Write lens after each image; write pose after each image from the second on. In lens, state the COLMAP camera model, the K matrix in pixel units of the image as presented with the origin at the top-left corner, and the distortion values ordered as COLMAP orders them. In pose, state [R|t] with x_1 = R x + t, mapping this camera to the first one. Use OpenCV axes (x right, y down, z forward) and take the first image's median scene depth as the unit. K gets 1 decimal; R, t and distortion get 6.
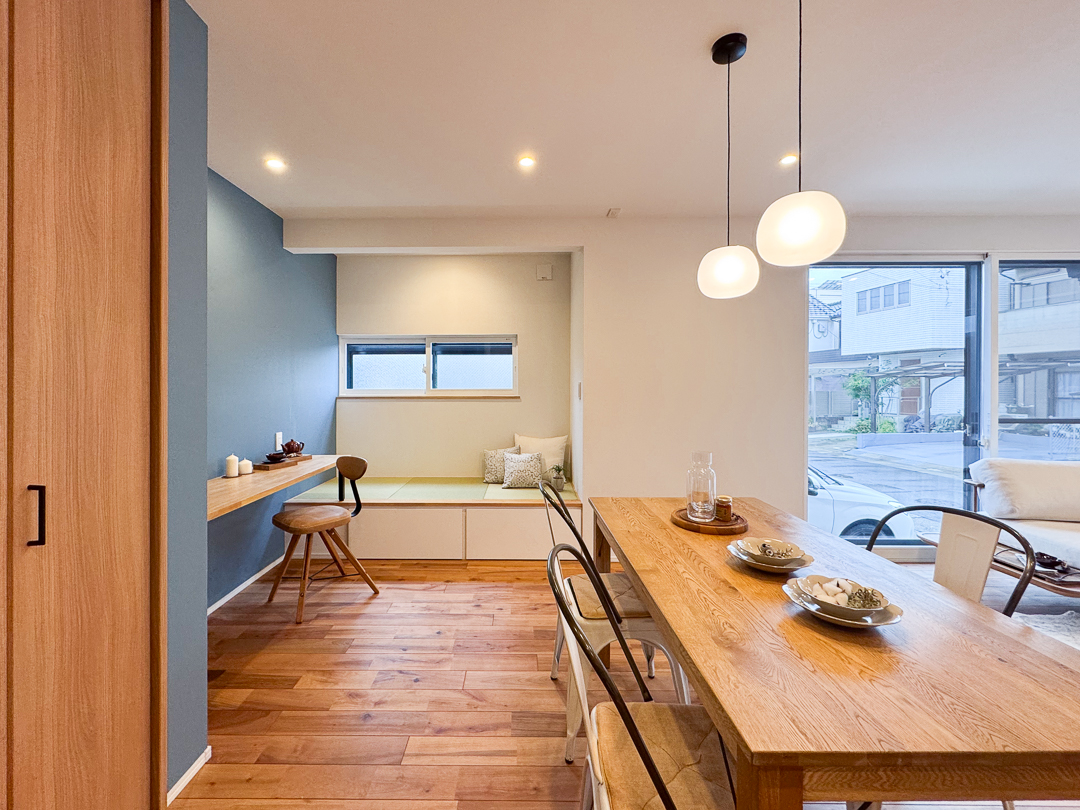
lens RADIAL K [[443.7, 0, 516.8], [0, 443.7, 388.3], [0, 0, 1]] dist [-0.007054, 0.000051]
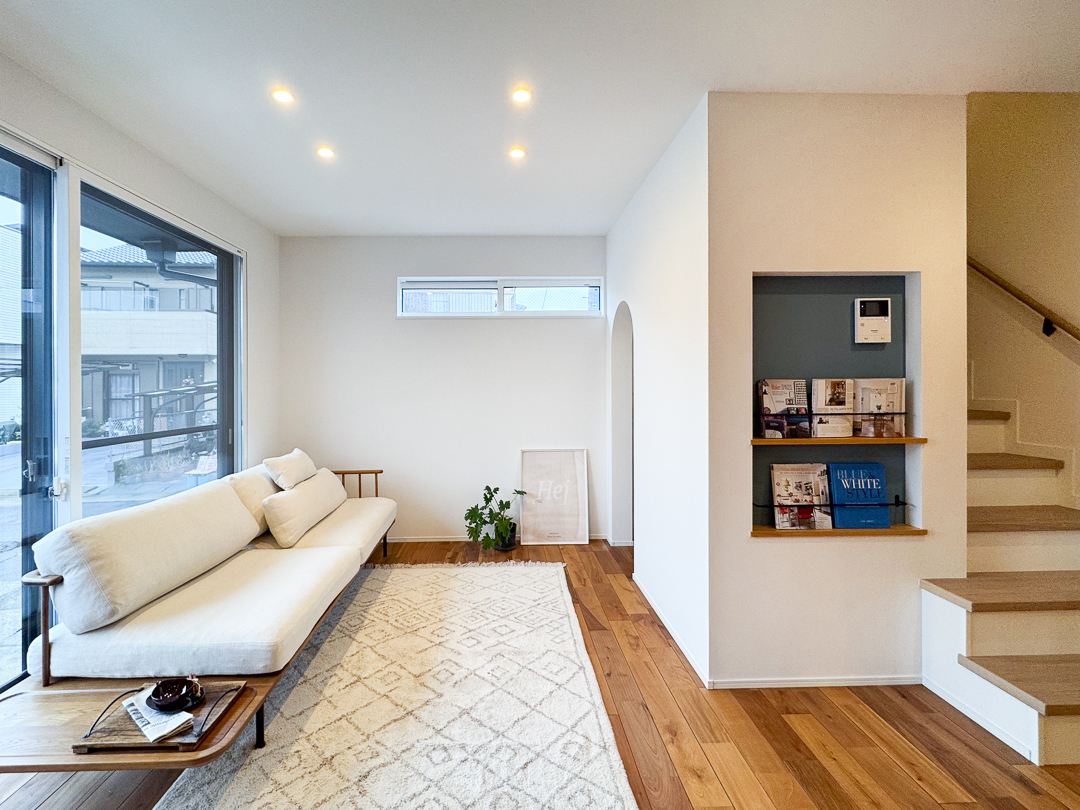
lens RADIAL K [[461.3, 0, 516.0], [0, 461.3, 381.6], [0, 0, 1]] dist [0.002043, 0.000841]
pose [[-0.041166, 0.006058, 0.999134, 0.415963], [0.011938, 0.999913, -0.005570, -0.012984], [-0.999081, 0.011698, -0.041235, 0.411295]]
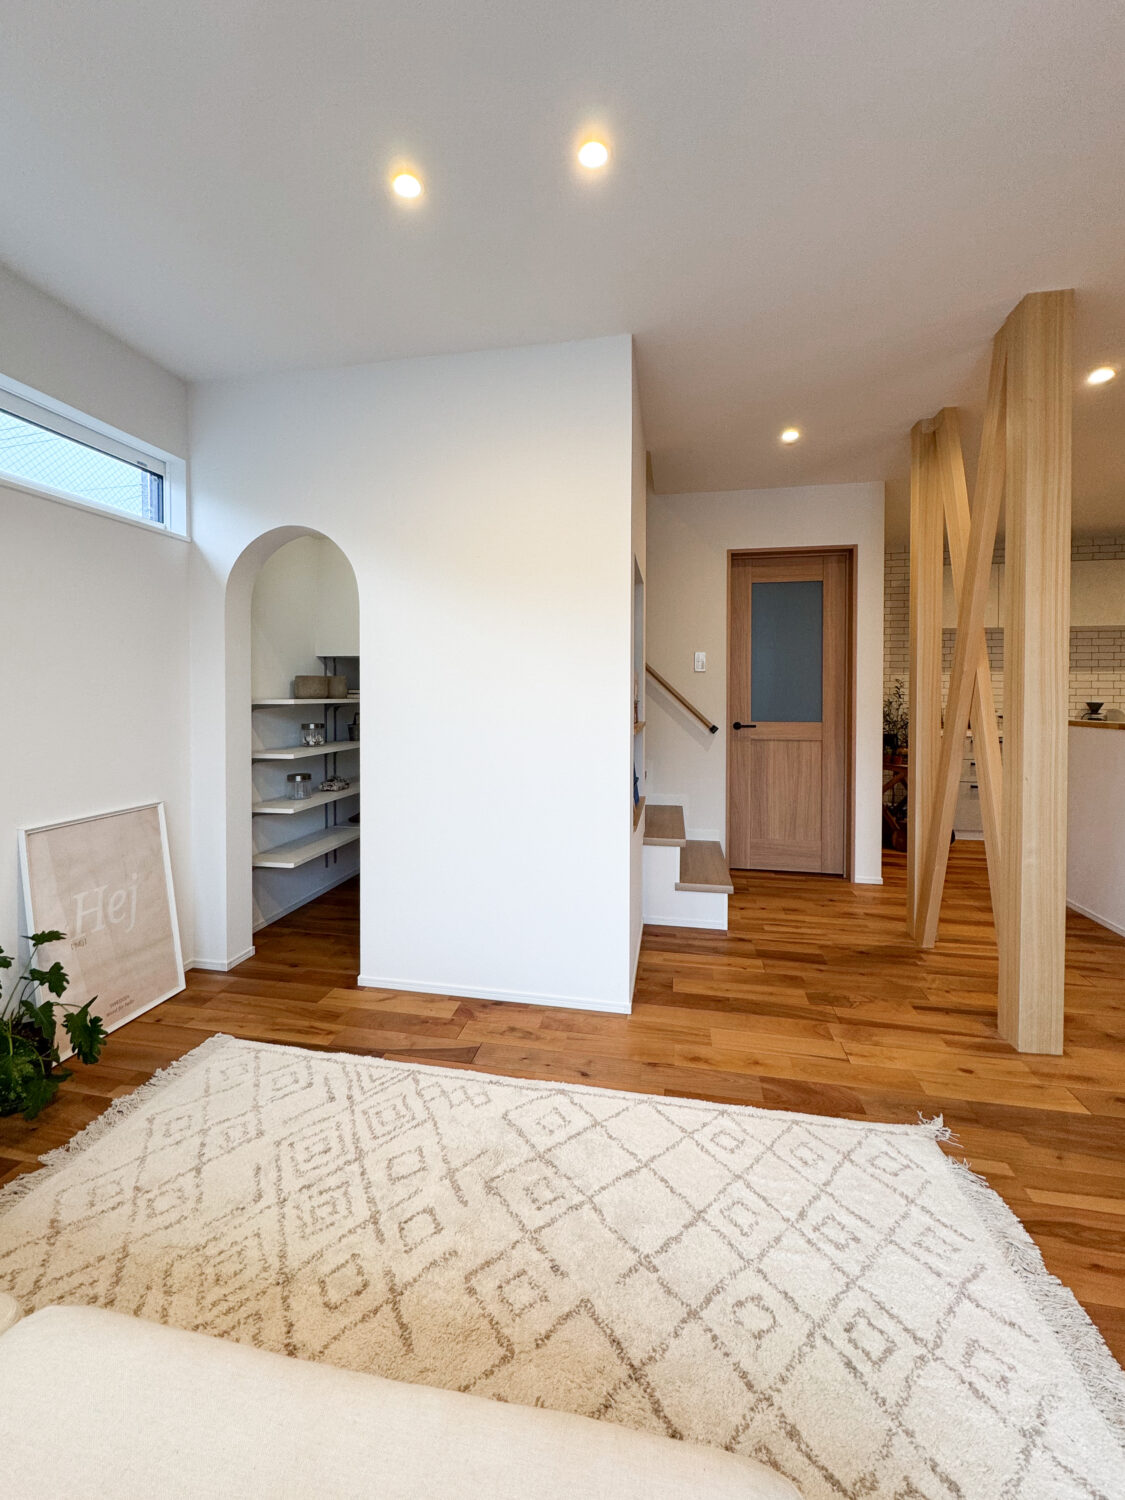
lens RADIAL K [[613.6, 0, 560.9], [0, 613.6, 699.4], [0, 0, 1]] dist [-0.000709, 0.000088]
pose [[-0.982154, -0.002428, 0.188063, 0.936618], [-0.000335, 0.999938, 0.011161, 0.017601], [-0.188078, 0.010899, -0.982094, 0.827961]]
